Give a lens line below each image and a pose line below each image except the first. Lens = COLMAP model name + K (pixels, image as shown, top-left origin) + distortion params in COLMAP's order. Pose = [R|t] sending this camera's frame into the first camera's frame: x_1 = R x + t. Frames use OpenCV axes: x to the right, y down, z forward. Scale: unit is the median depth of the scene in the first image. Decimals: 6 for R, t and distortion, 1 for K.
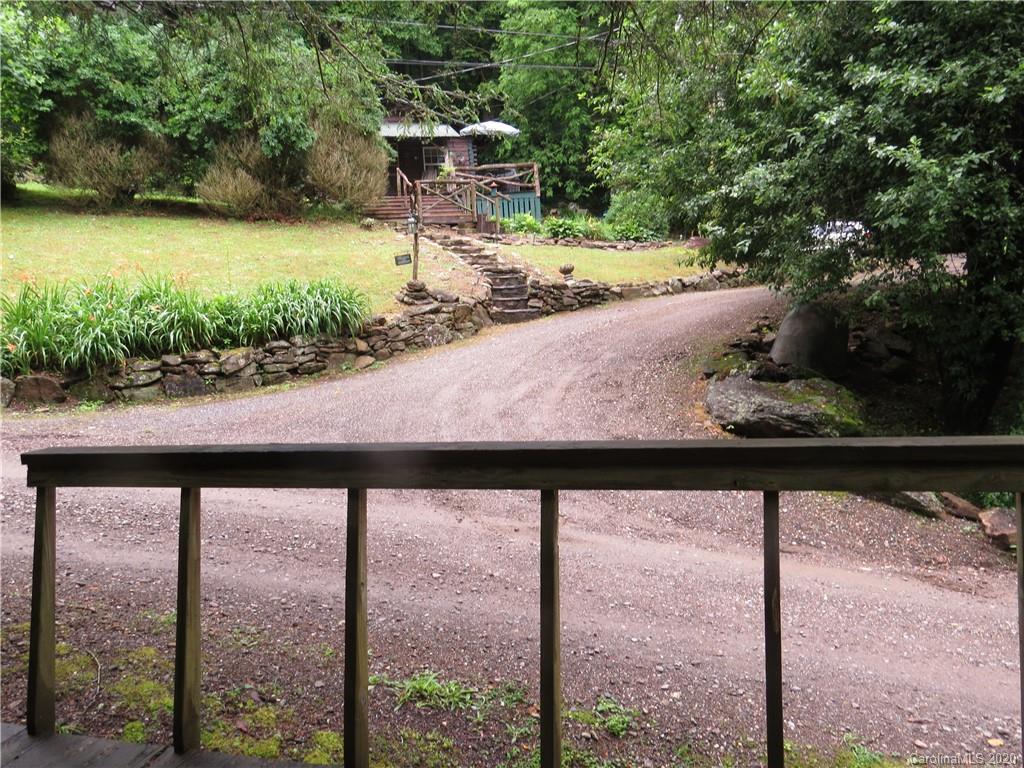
lens RADIAL K [[850.4, 0, 512.0], [0, 850.4, 384.0], [0, 0, 1]] dist [-0.039835, 0.004557]
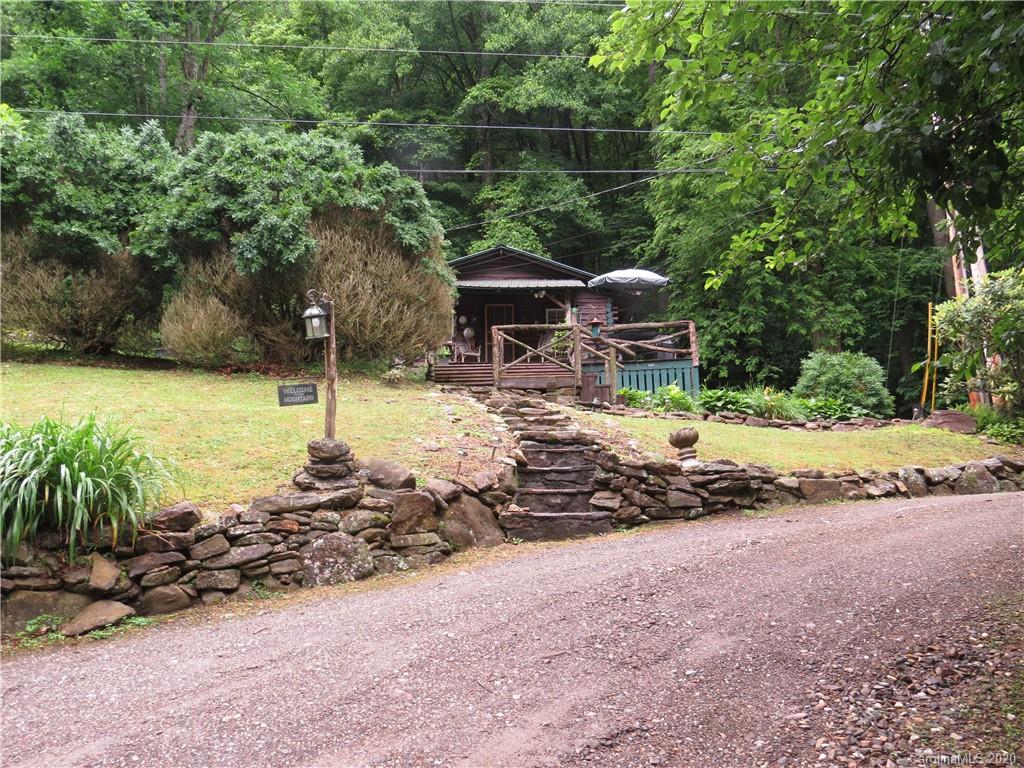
lens RADIAL K [[850.4, 0, 512.0], [0, 850.4, 384.0], [0, 0, 1]] dist [-0.039835, 0.004557]
pose [[0.970207, -0.005881, -0.242205, 0.082363], [-0.055996, 0.967195, -0.247787, -0.032095], [0.235717, 0.253967, 0.938050, 0.456766]]
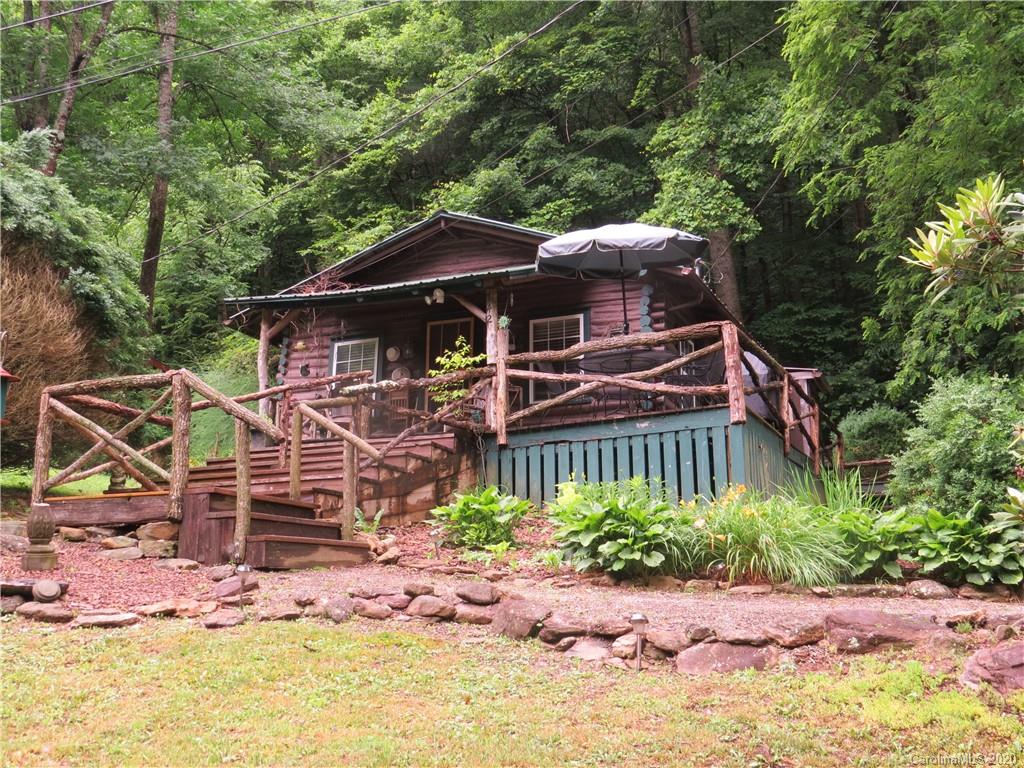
lens RADIAL K [[1100.4, 0, 512.0], [0, 1100.4, 384.0], [0, 0, 1]] dist [-0.072625, -0.000919]
pose [[0.790423, -0.080799, -0.607209, 0.328189], [-0.092913, 0.963979, -0.249221, -0.192047], [0.605473, 0.253408, 0.754444, 0.978883]]
